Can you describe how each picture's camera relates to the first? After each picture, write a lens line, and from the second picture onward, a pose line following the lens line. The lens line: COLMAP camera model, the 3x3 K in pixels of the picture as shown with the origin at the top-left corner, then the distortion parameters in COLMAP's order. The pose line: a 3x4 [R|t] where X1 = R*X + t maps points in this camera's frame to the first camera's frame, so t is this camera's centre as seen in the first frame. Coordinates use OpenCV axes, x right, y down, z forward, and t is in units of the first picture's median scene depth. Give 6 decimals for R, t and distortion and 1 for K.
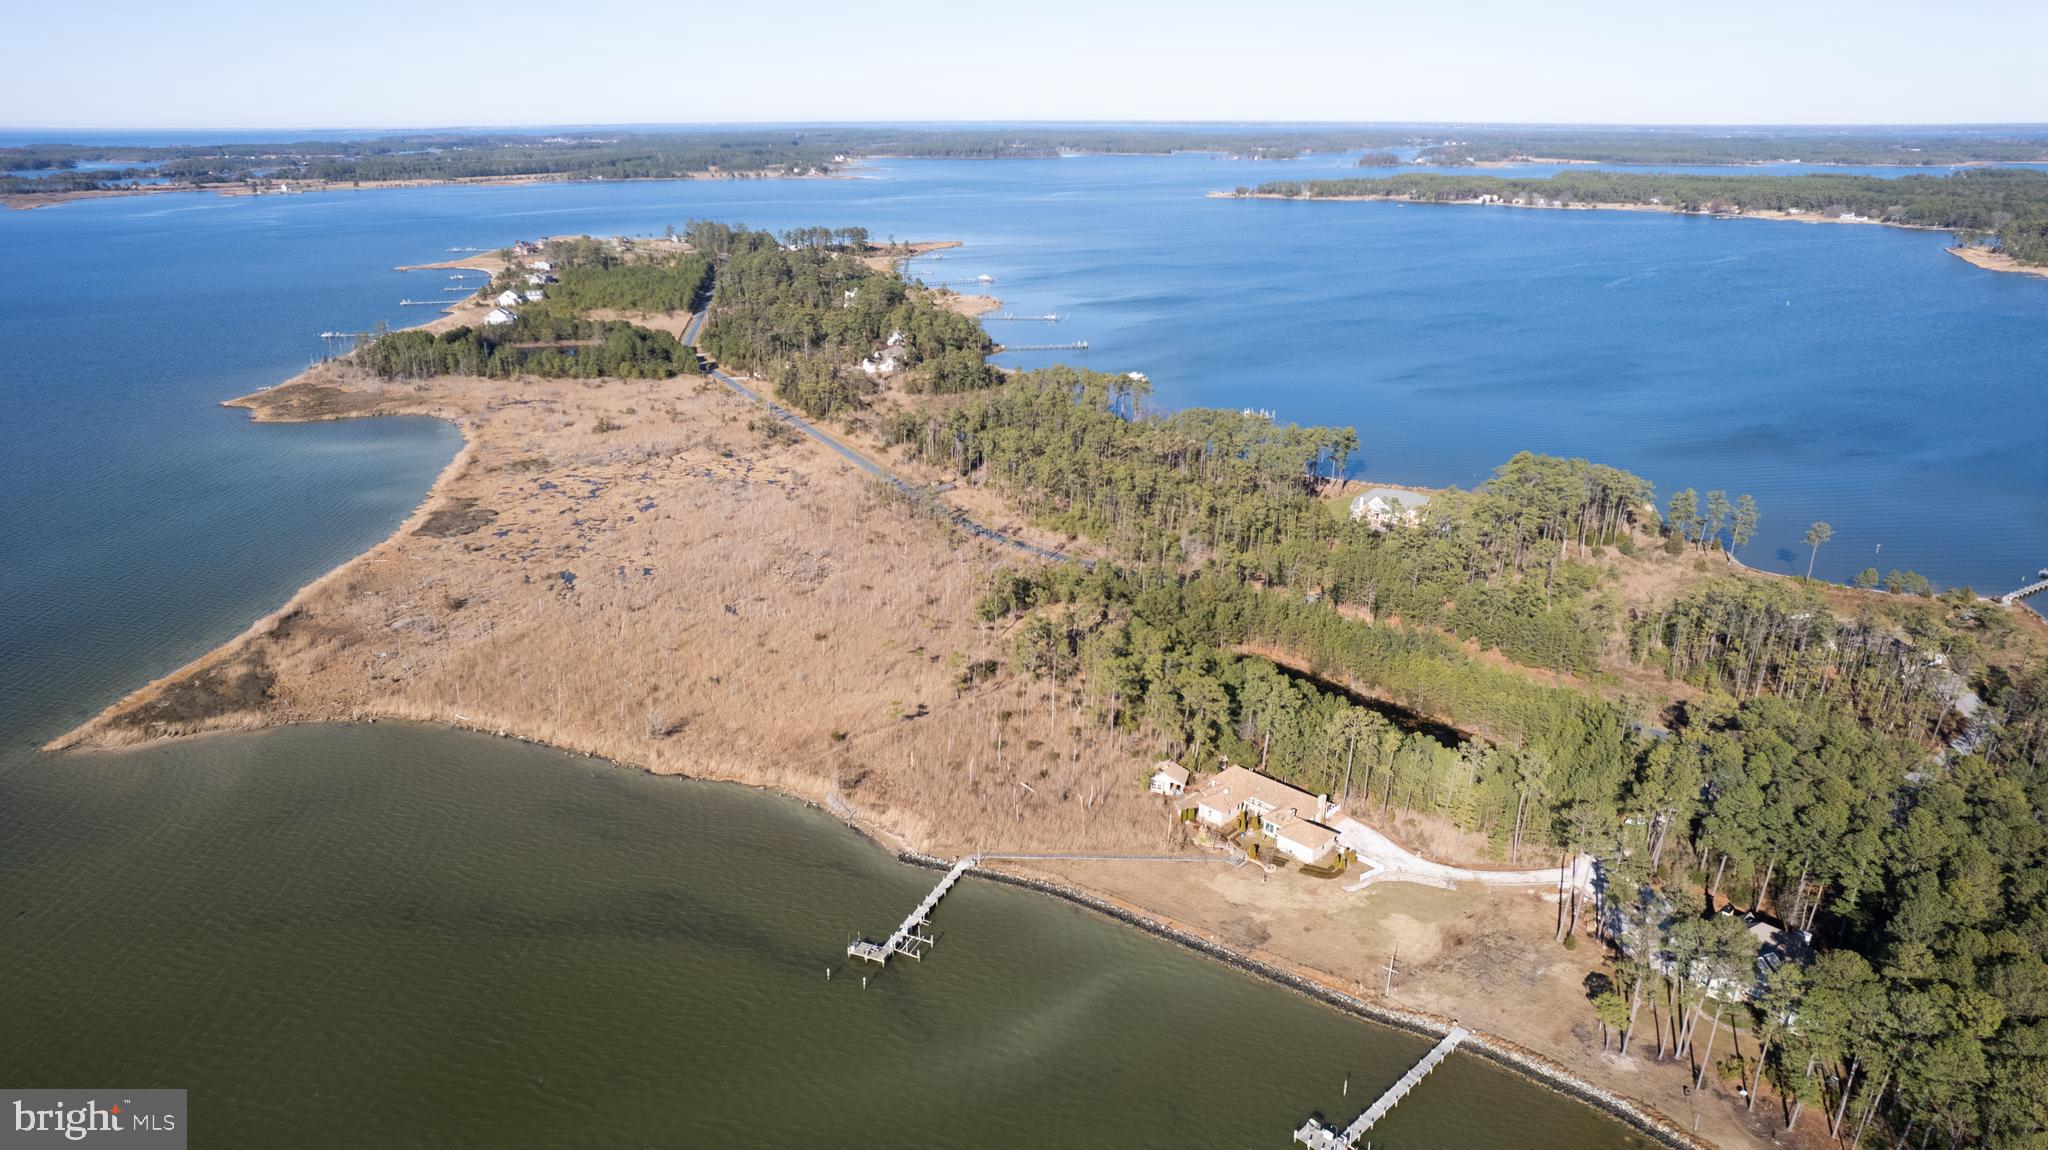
lens RADIAL K [[1310.3, 0, 1018.9], [0, 1310.3, 583.6], [0, 0, 1]] dist [-0.080333, 0.074335]
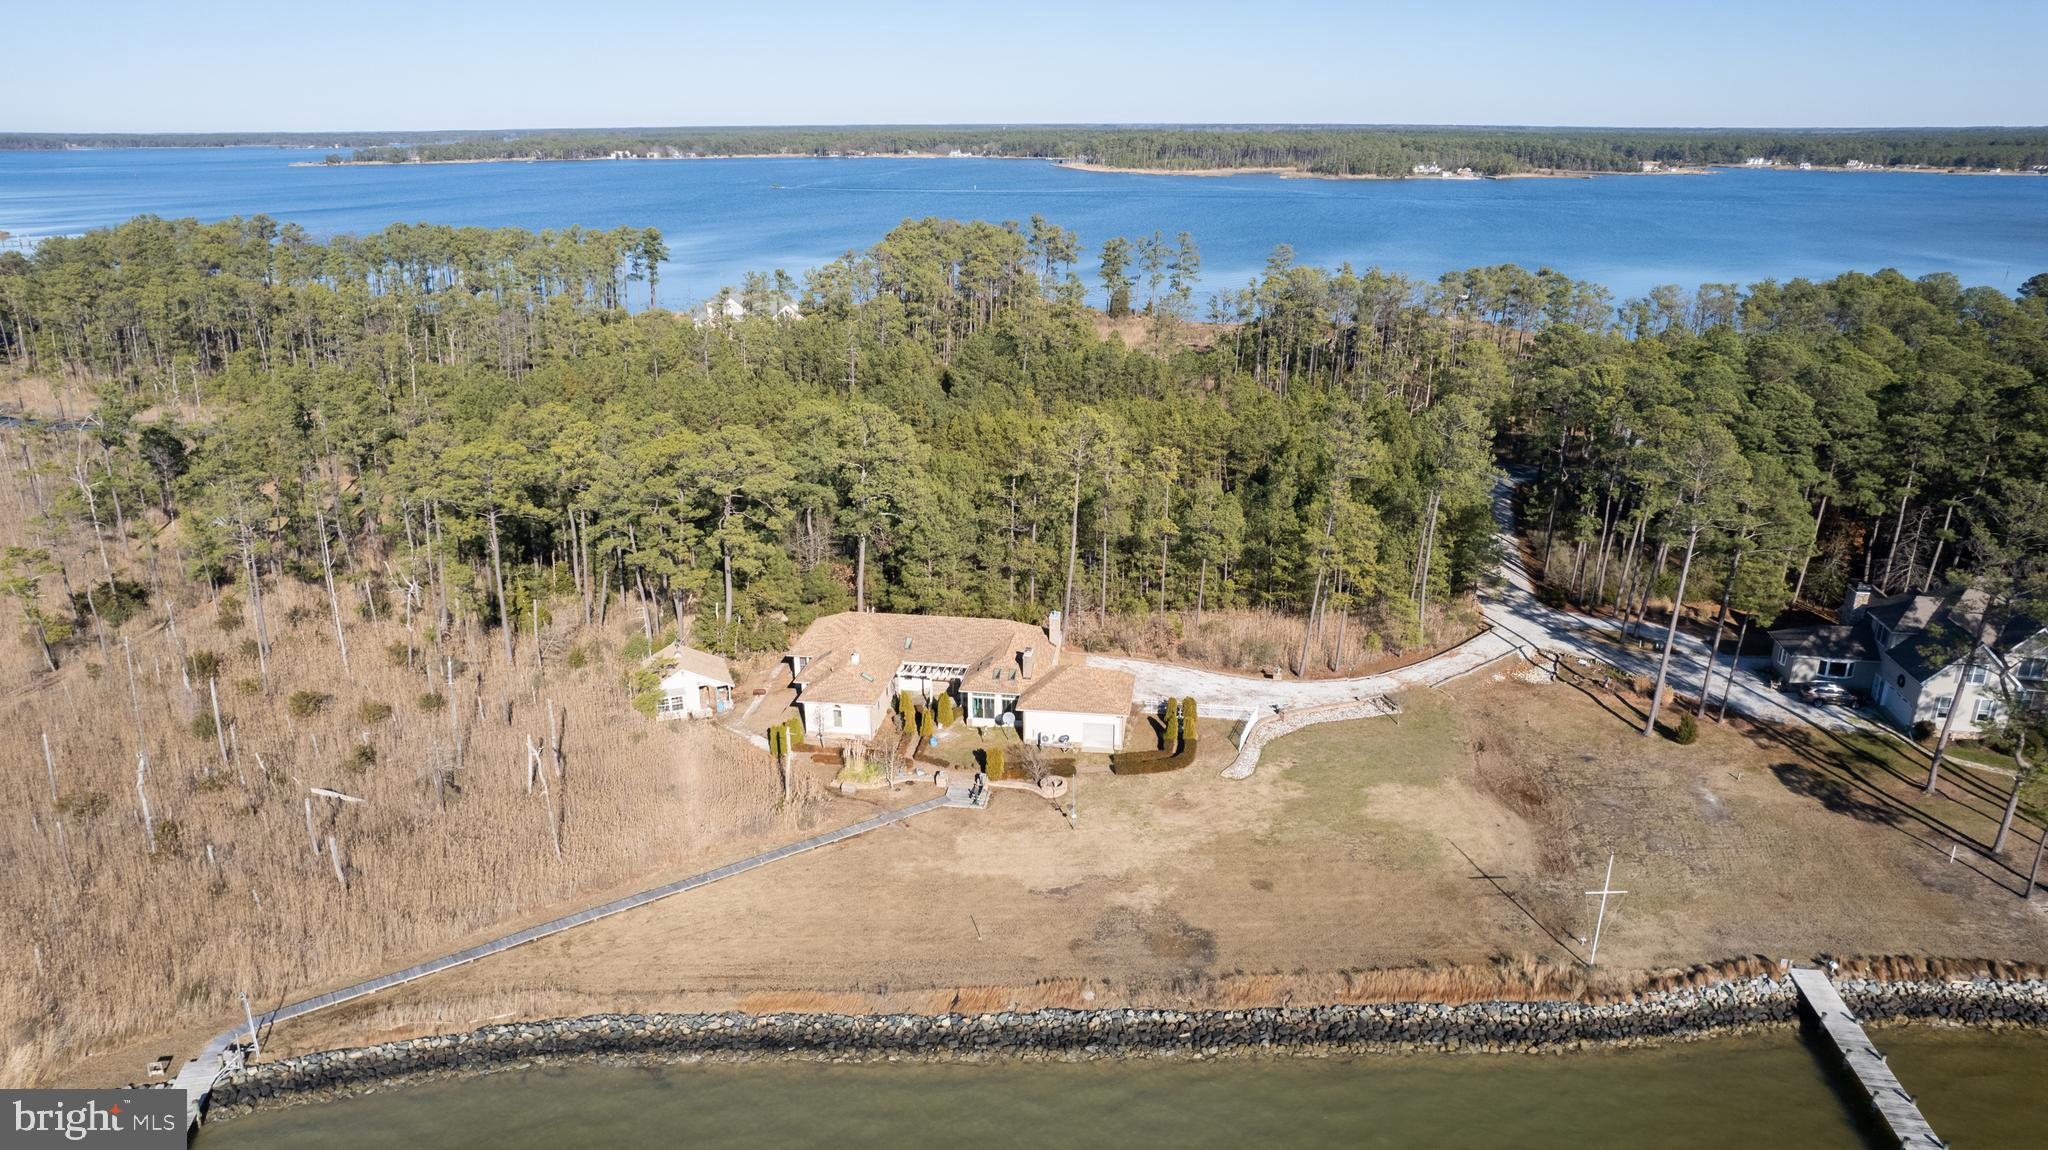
lens RADIAL K [[1310.3, 0, 1018.9], [0, 1310.3, 583.6], [0, 0, 1]] dist [-0.080333, 0.074335]
pose [[0.797834, -0.198164, 0.569379, -0.036336], [0.204104, 0.977448, 0.054188, 0.126135], [-0.567277, 0.072979, 0.820287, 0.635999]]
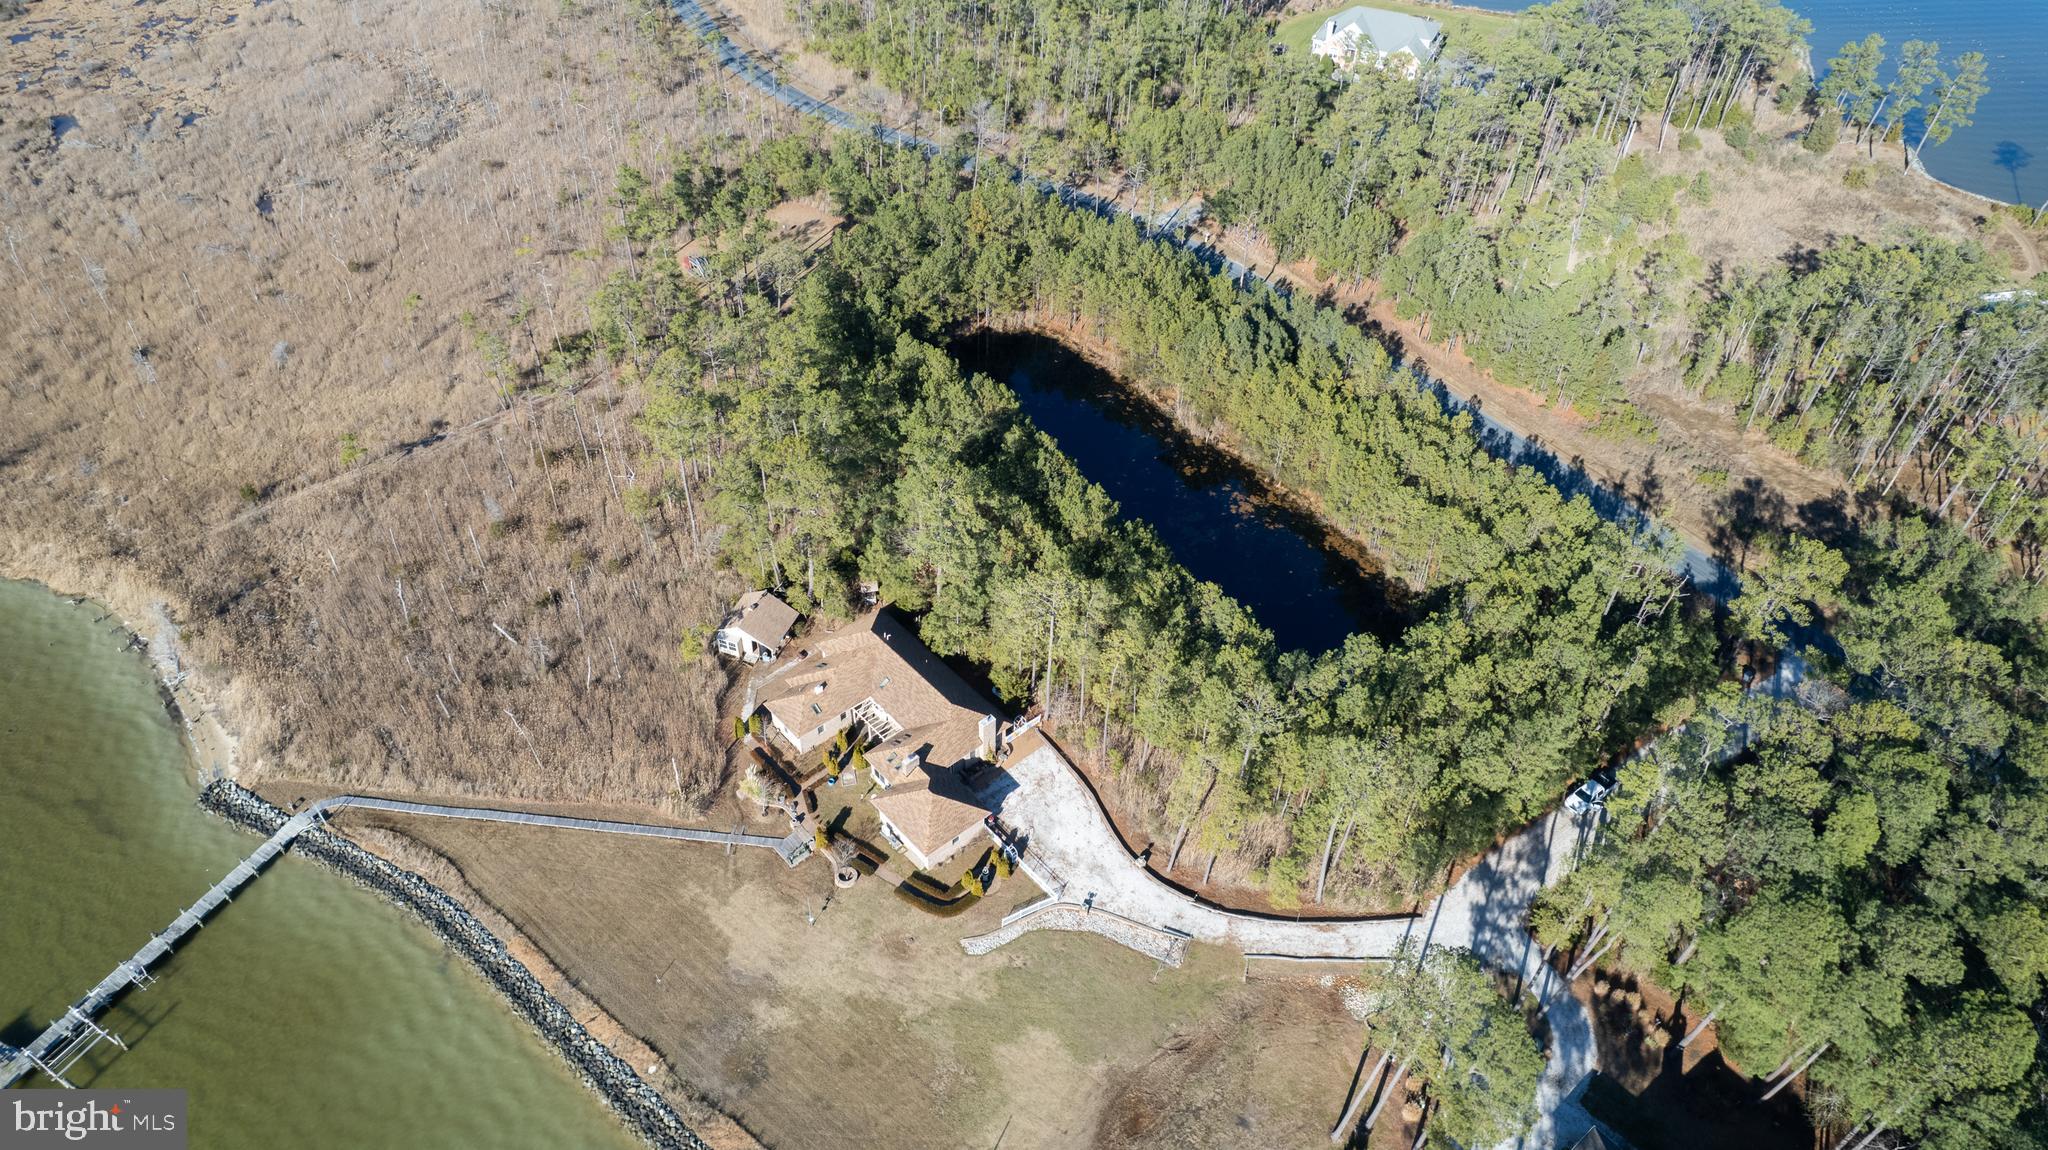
lens RADIAL K [[1311.9, 0, 1024.0], [0, 1311.9, 575.0], [0, 0, 1]] dist [-0.053912, 0.055944]
pose [[0.997910, 0.052542, -0.037621, 0.267655], [-0.034089, 0.922586, 0.384283, -0.096837], [0.054900, -0.382197, 0.922449, 0.538721]]
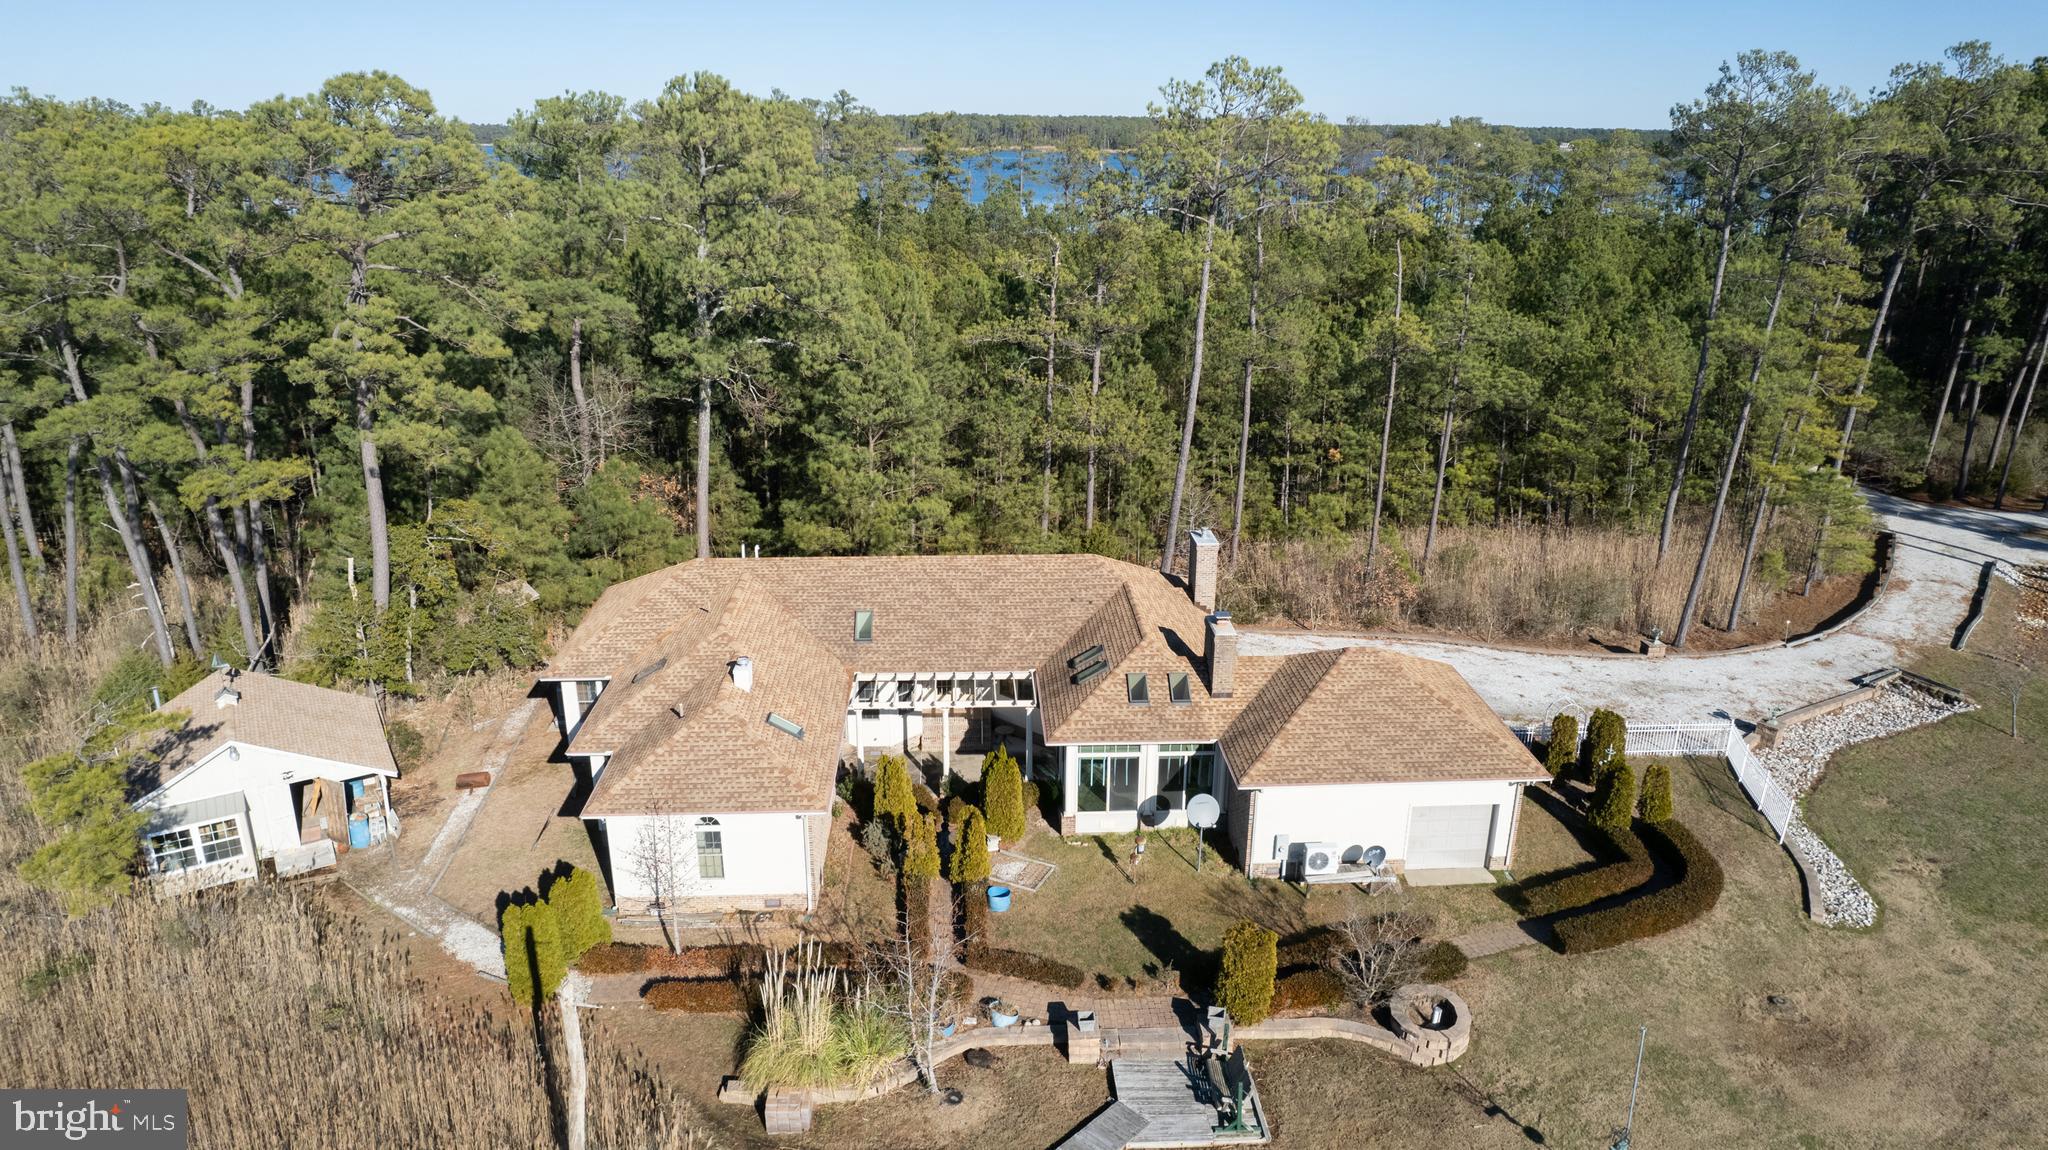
lens RADIAL K [[1310.3, 0, 1018.9], [0, 1310.3, 583.6], [0, 0, 1]] dist [-0.080333, 0.074335]
pose [[0.670001, -0.241332, 0.702038, 0.079533], [0.247975, 0.964120, 0.094766, 0.146141], [-0.699719, 0.110595, 0.705806, 0.893127]]
